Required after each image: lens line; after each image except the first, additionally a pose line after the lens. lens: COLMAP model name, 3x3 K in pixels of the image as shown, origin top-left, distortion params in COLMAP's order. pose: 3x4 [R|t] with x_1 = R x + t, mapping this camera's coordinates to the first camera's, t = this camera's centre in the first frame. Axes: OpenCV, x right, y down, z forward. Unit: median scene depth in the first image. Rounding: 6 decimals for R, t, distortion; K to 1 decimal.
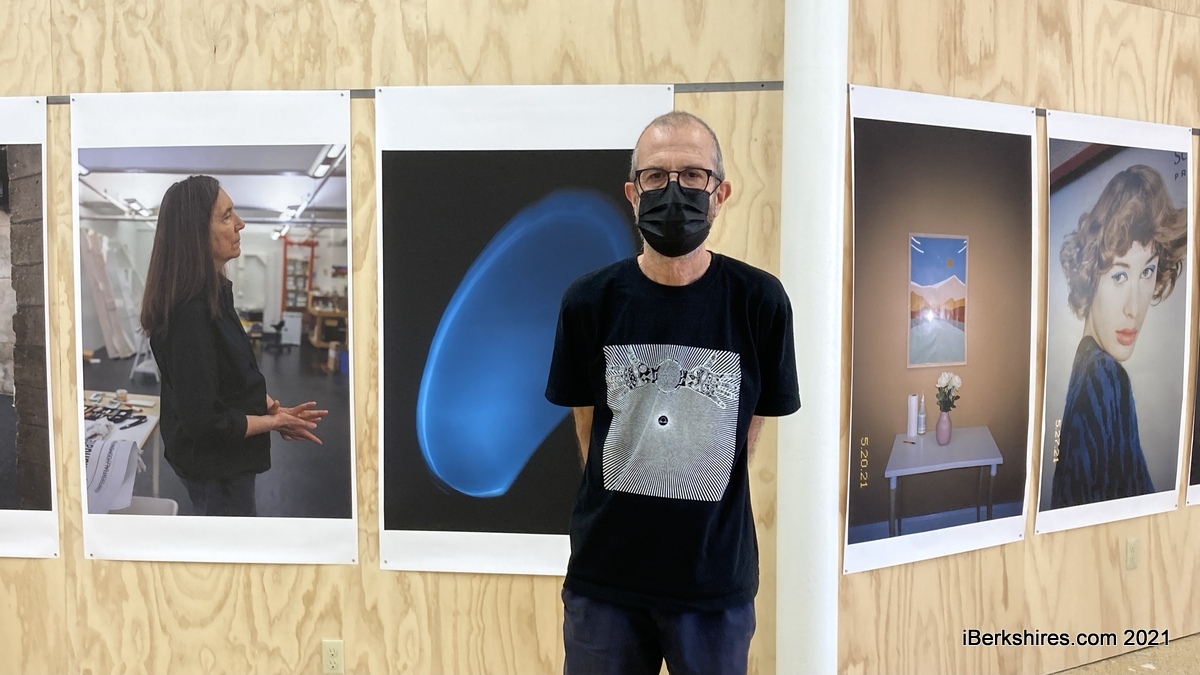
lens RADIAL K [[1300.6, 0, 599.9], [0, 1300.6, 387.5], [0, 0, 1]] dist [0.016948, 0.015410]
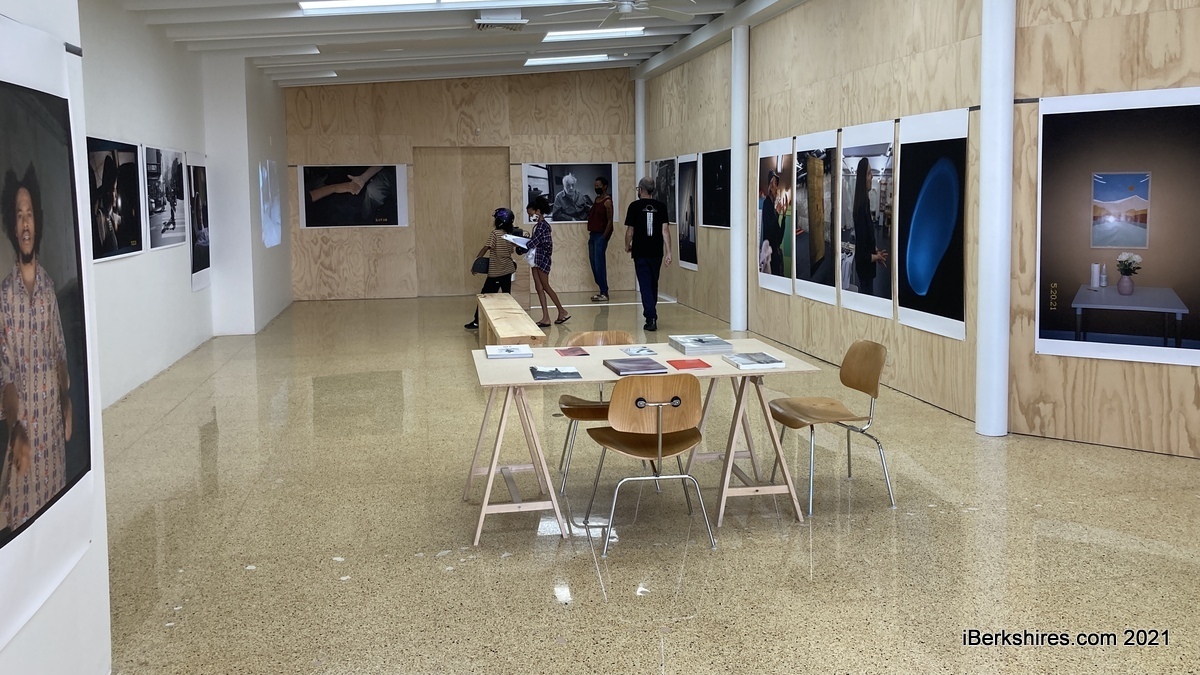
lens RADIAL K [[1350.0, 0, 600.0], [0, 1350.0, 337.5], [0, 0, 1]] dist [-0.003094, 0.256948]
pose [[0.241857, 0.103418, -0.964785, 1.884492], [-0.065049, 0.993795, 0.090220, -0.016947], [0.968129, 0.040938, 0.247083, -0.110063]]
